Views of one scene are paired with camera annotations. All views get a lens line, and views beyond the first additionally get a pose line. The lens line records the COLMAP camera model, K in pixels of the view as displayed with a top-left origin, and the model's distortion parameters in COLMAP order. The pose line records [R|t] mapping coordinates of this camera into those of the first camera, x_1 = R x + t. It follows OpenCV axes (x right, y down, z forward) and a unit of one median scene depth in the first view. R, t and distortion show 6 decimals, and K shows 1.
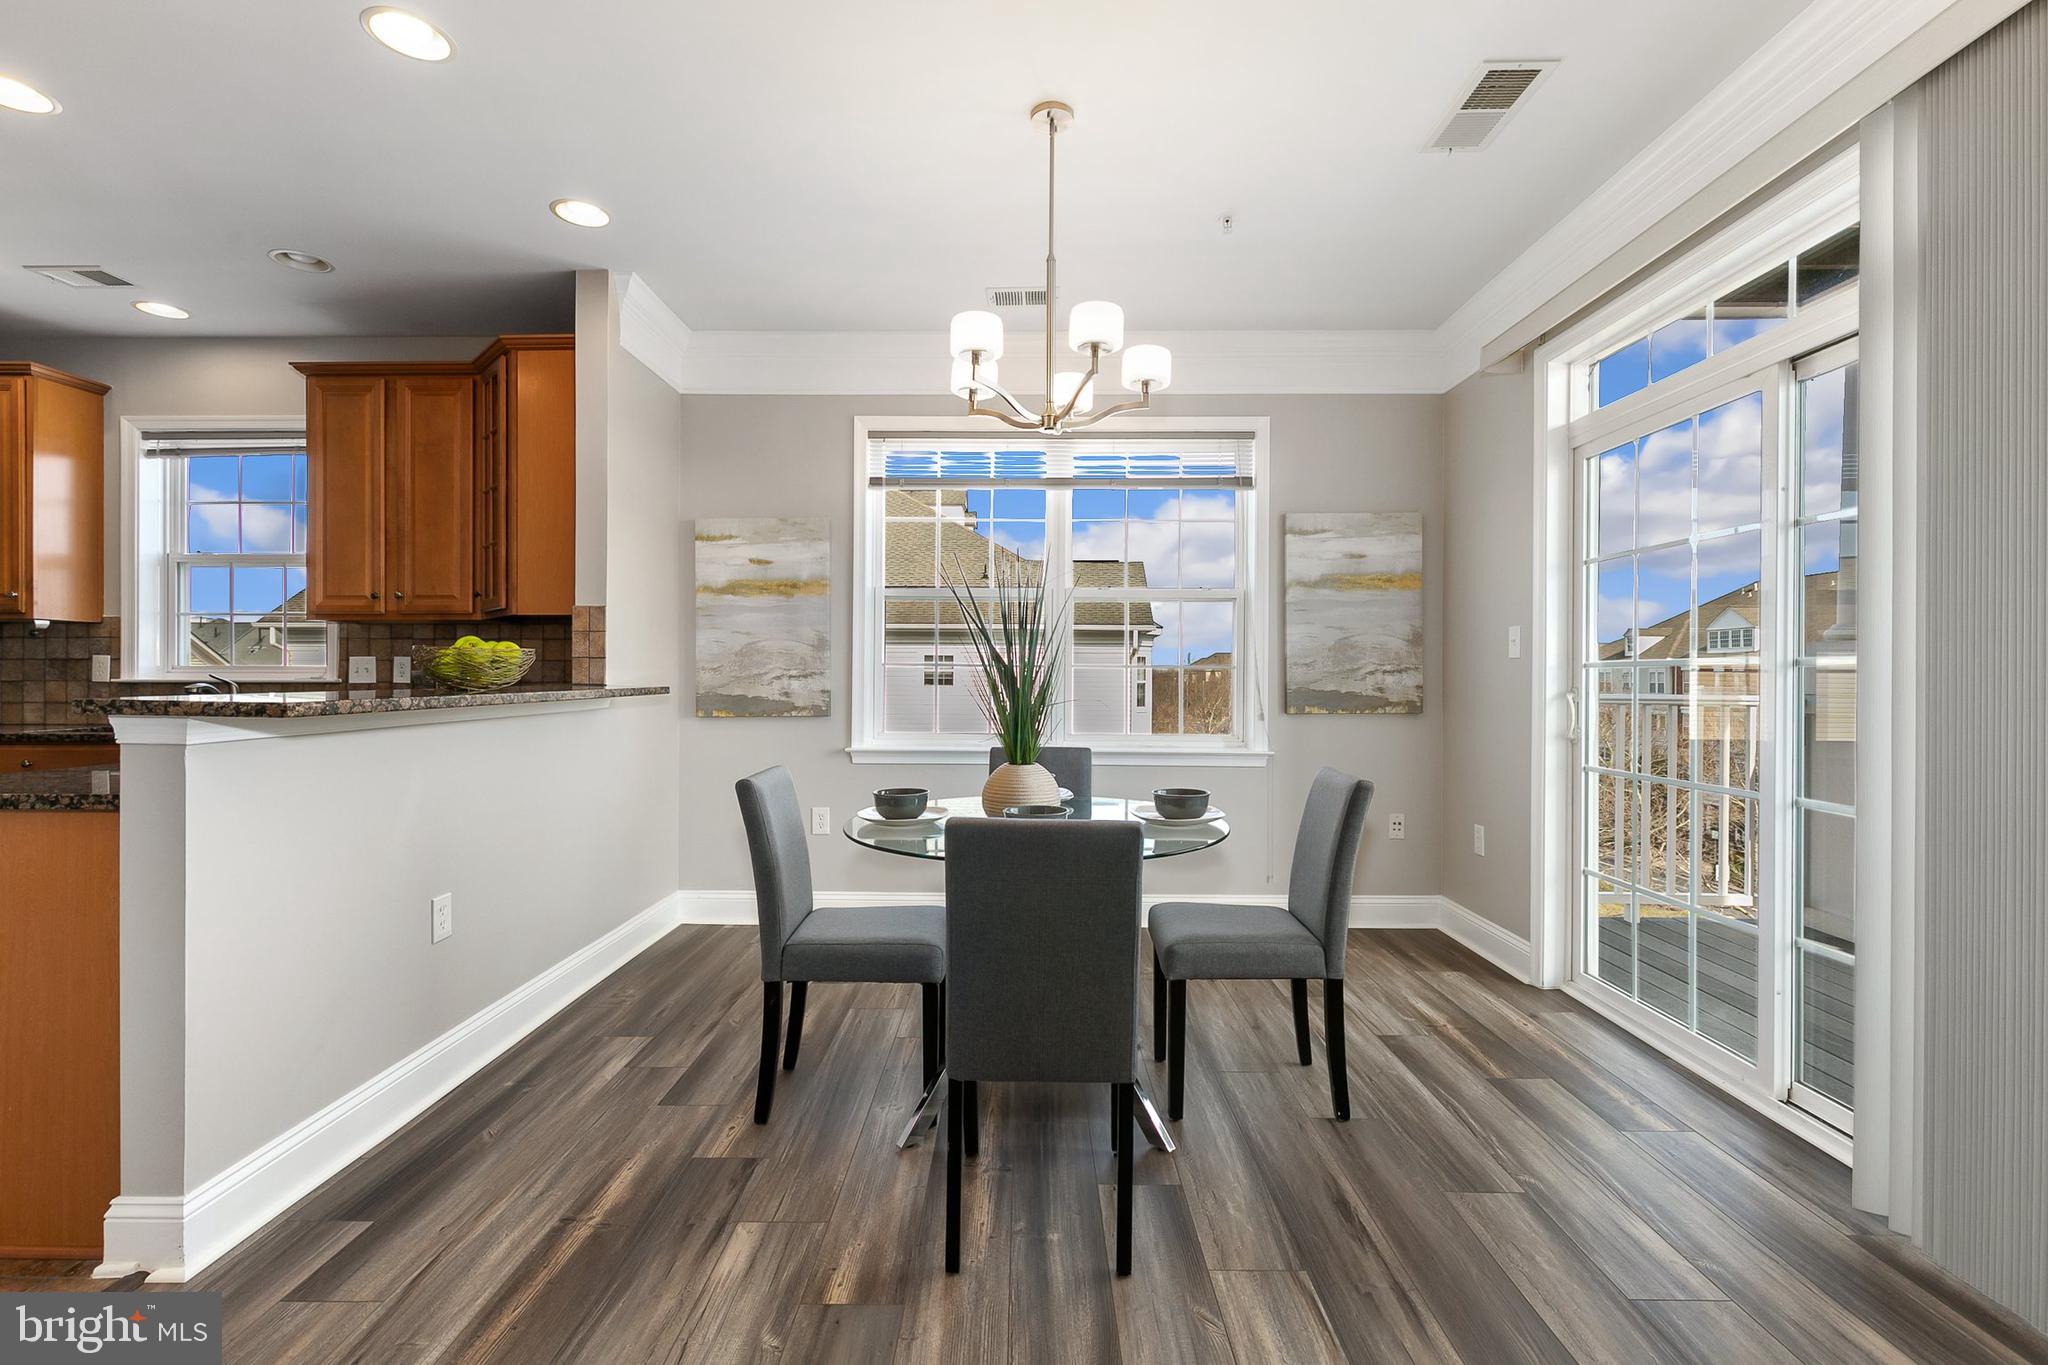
lens RADIAL K [[918.0, 0, 1024.7], [0, 918.0, 677.9], [0, 0, 1]] dist [0.004541, -0.000675]
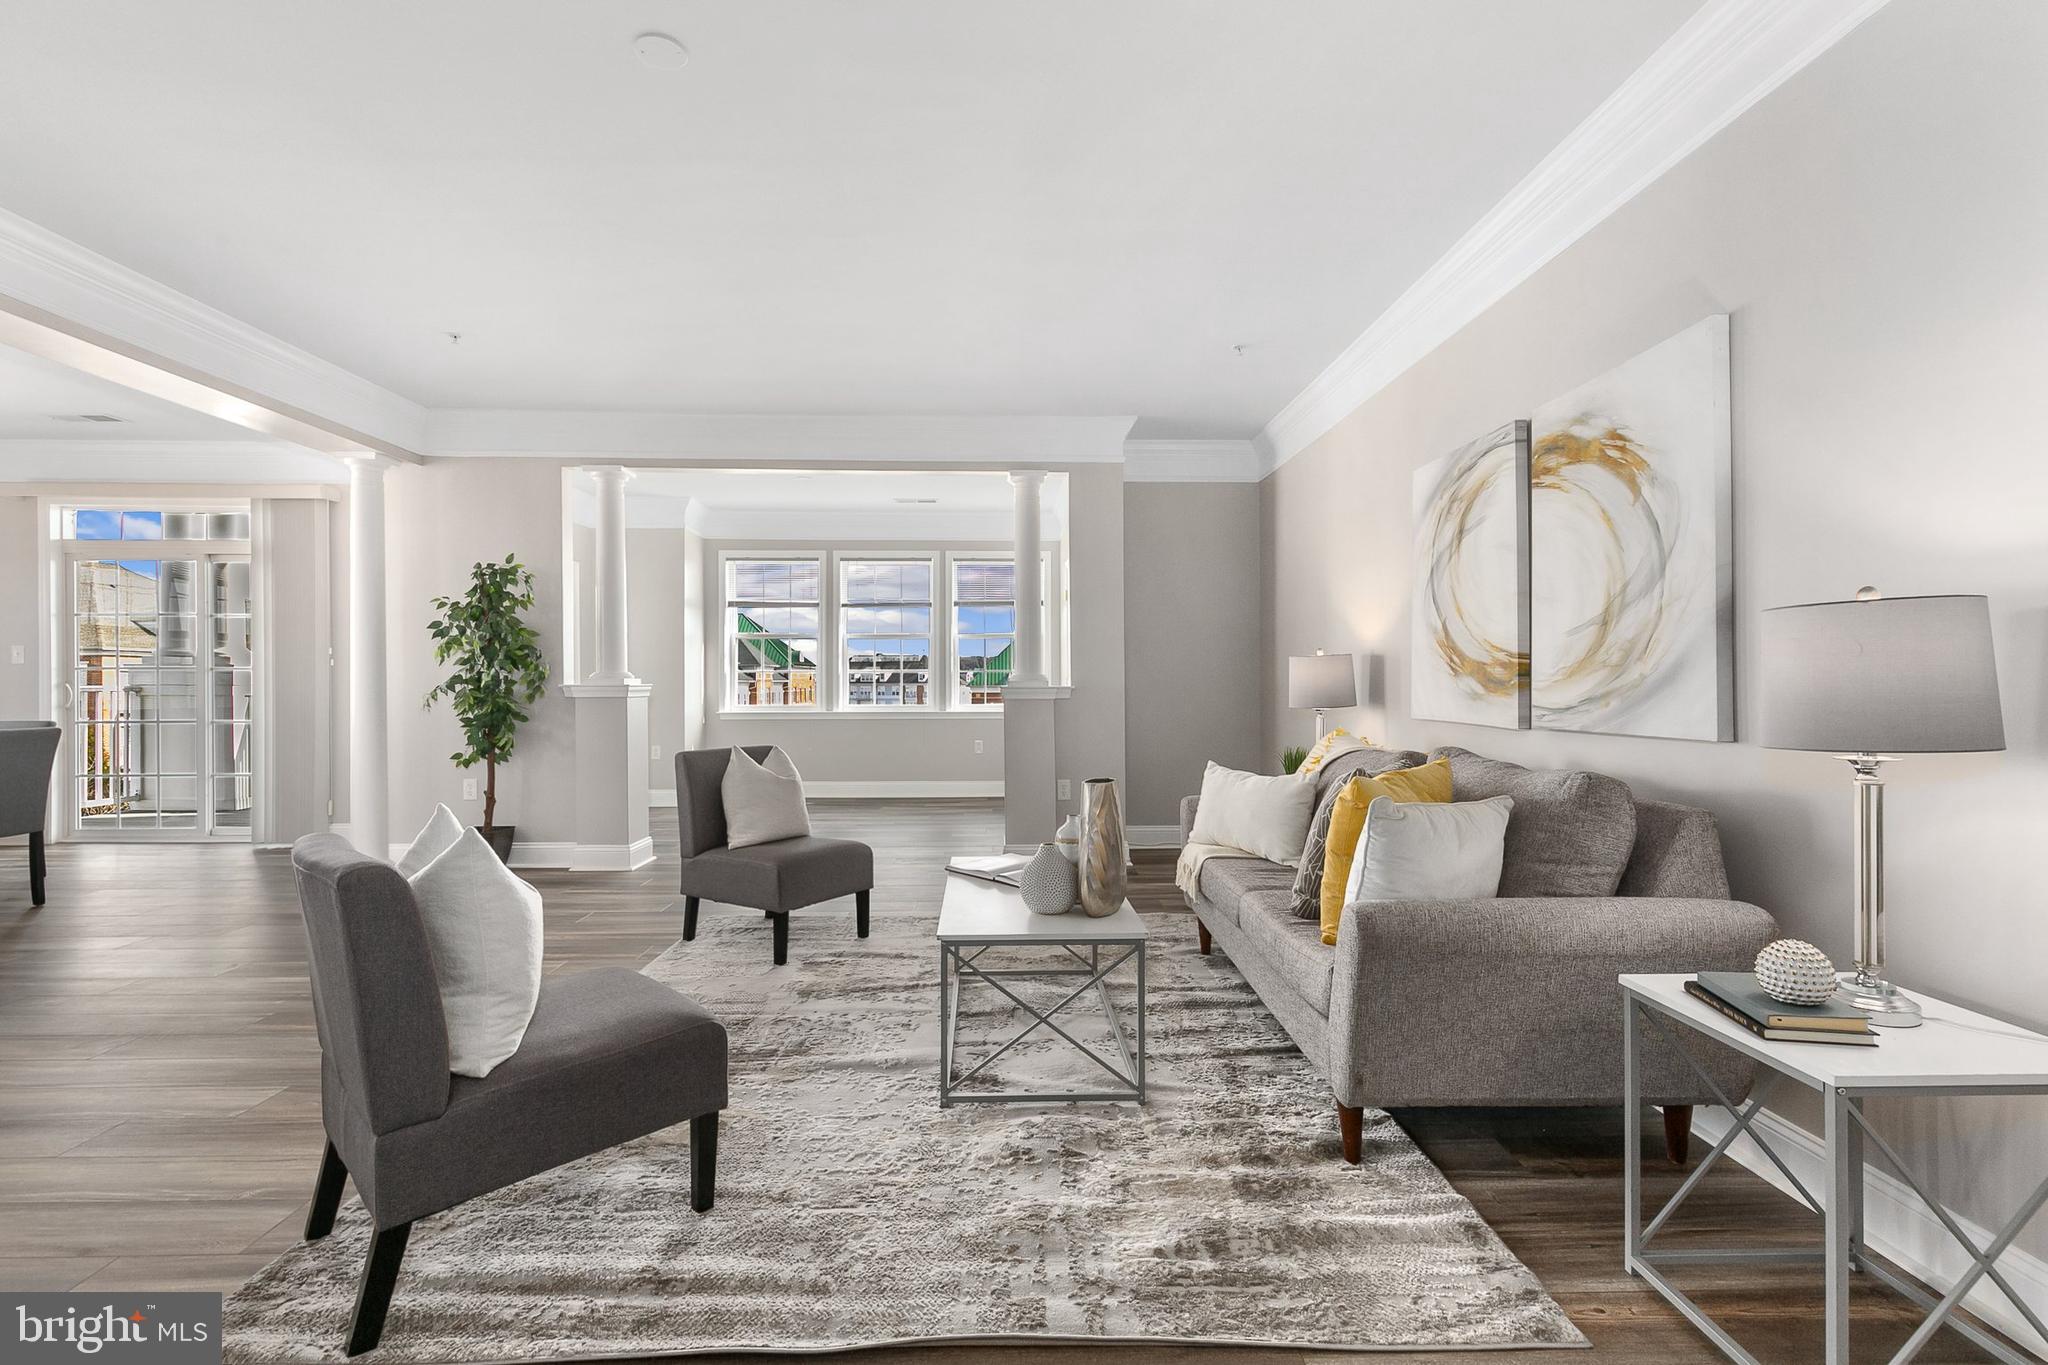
lens RADIAL K [[931.9, 0, 1022.2], [0, 931.9, 685.2], [0, 0, 1]] dist [0.014245, -0.006085]
pose [[-0.034125, -0.008172, 0.999384, -1.128491], [0.002996, 0.999961, 0.008279, 0.008400], [-0.999413, 0.003277, -0.034099, -0.716509]]
